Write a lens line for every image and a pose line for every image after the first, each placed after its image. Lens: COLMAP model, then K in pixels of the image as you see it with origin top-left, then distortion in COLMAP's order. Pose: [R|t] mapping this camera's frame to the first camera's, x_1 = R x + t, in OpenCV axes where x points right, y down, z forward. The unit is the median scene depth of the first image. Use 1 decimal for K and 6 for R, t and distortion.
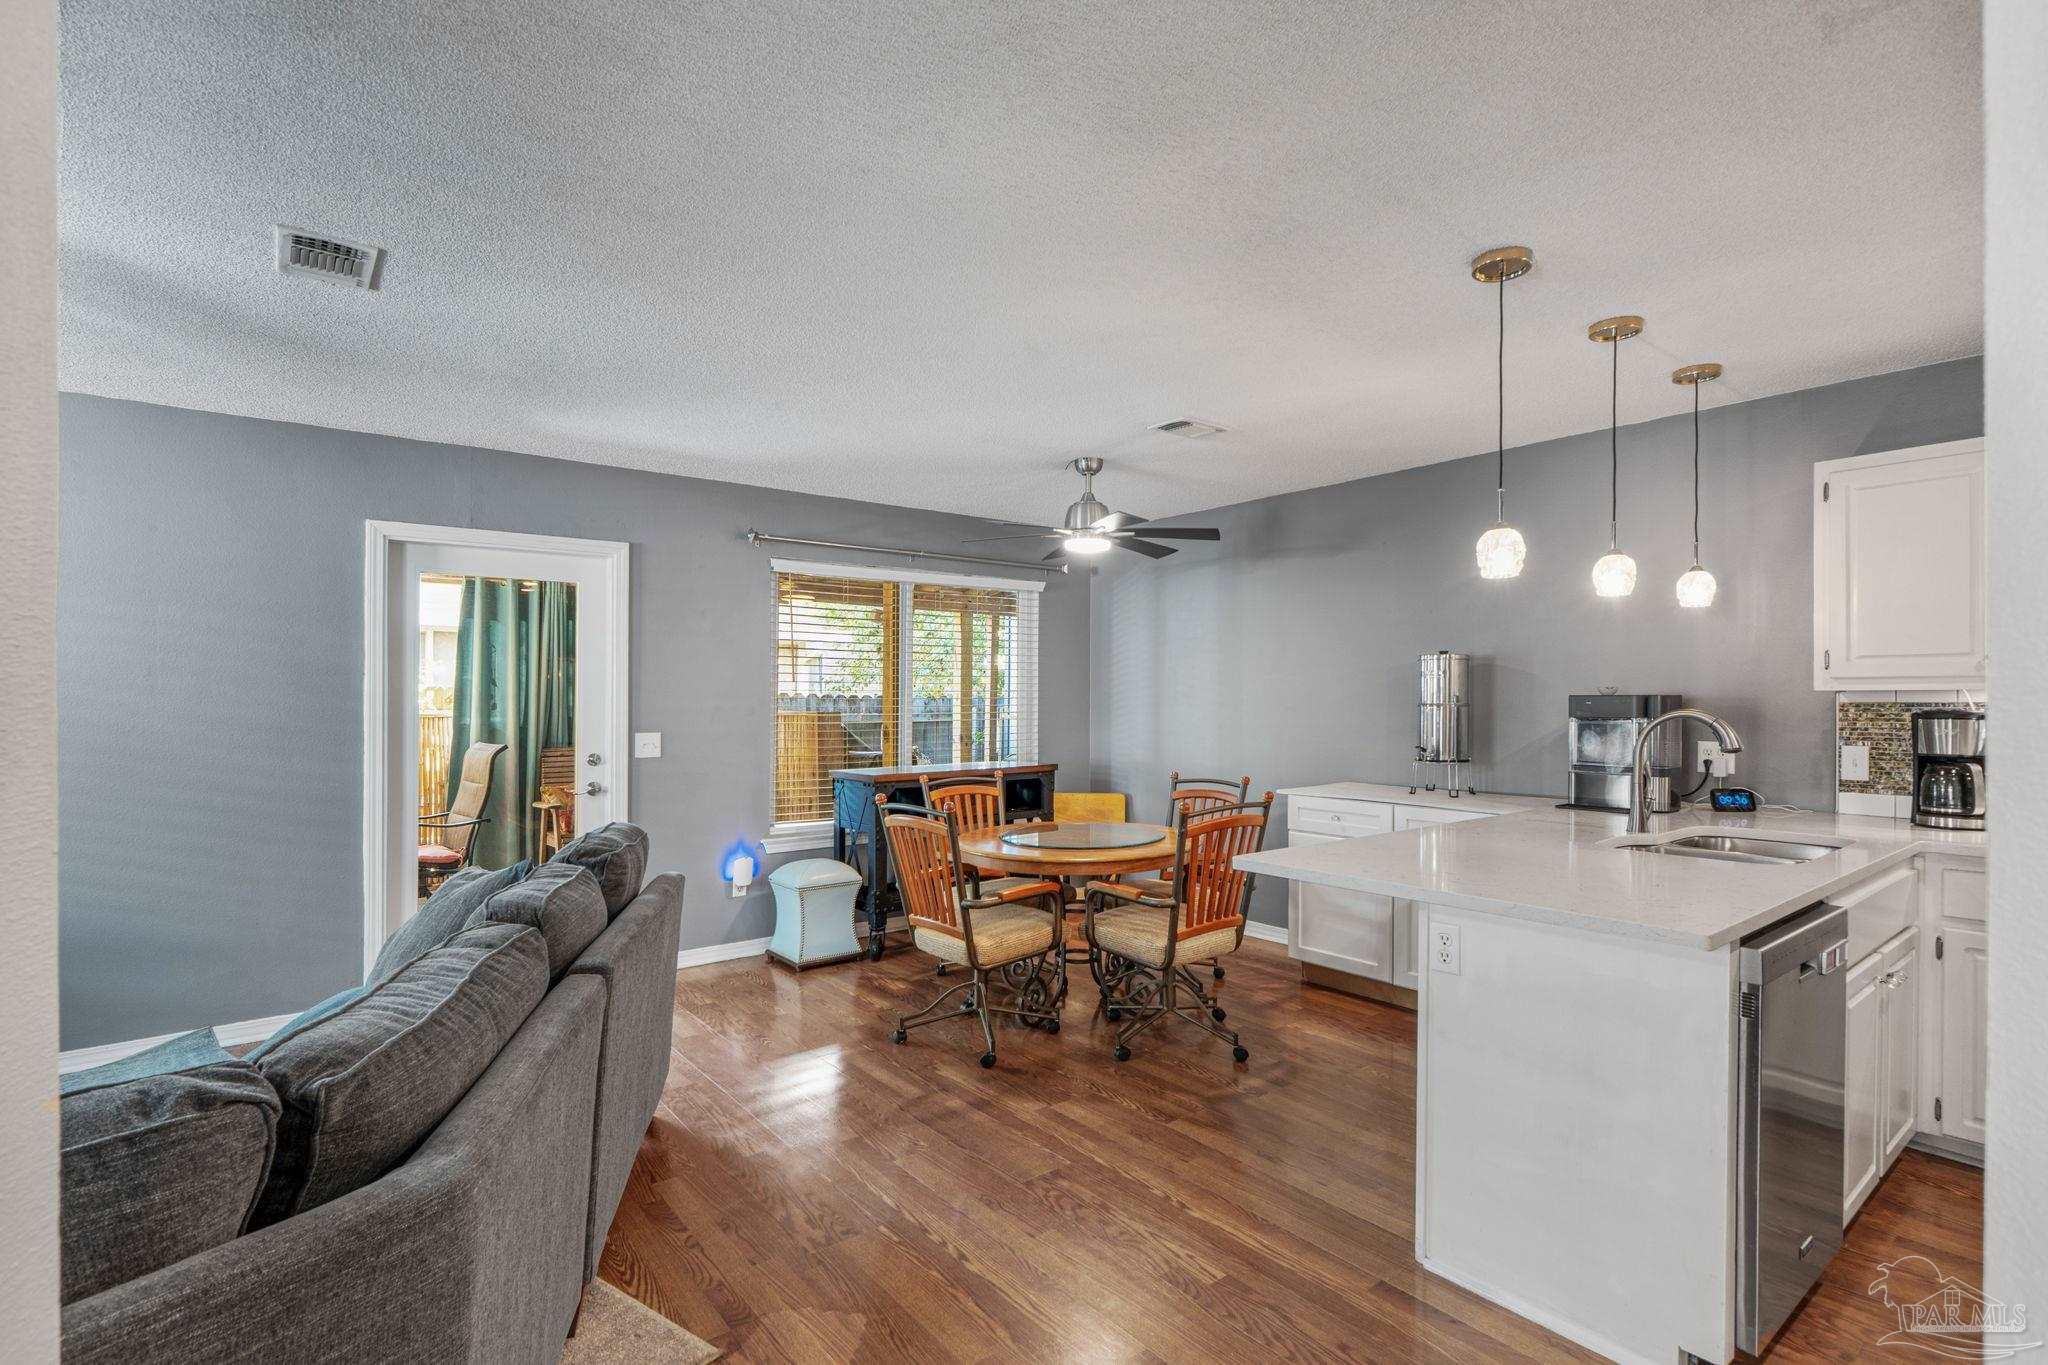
lens RADIAL K [[954.4, 0, 1023.1], [0, 954.4, 696.7], [0, 0, 1]] dist [-0.016036, -0.000758]
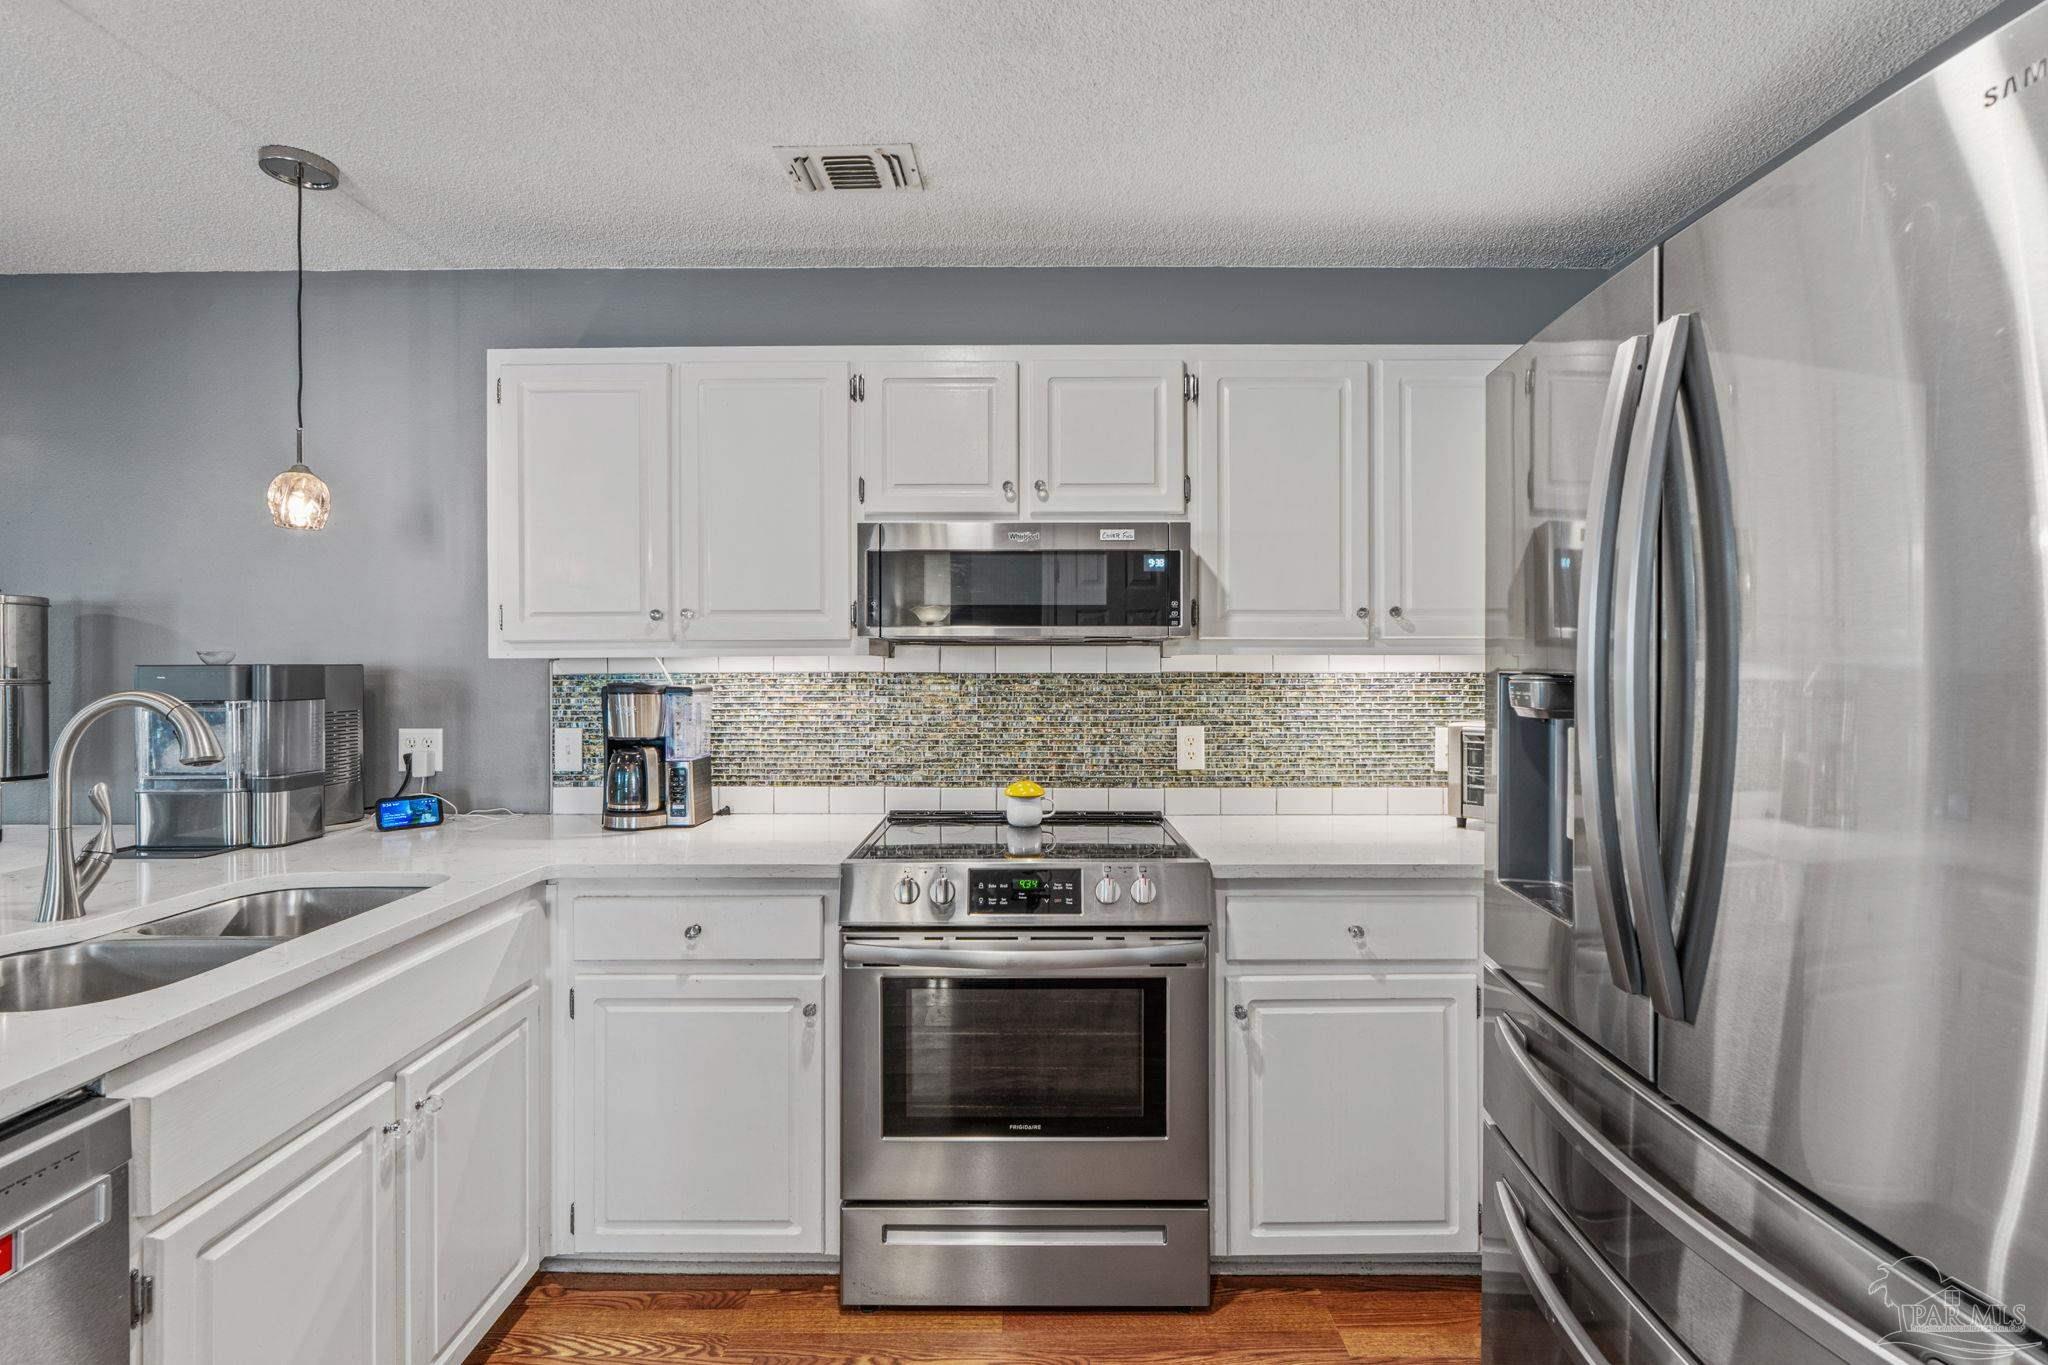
lens RADIAL K [[923.0, 0, 1024.1], [0, 923.0, 674.3], [0, 0, 1]] dist [-0.001814, -0.000276]
pose [[0.600770, -0.003599, 0.799414, 0.488740], [-0.000851, 0.999986, 0.005141, 0.001981], [-0.799422, -0.003769, 0.600759, 0.220566]]
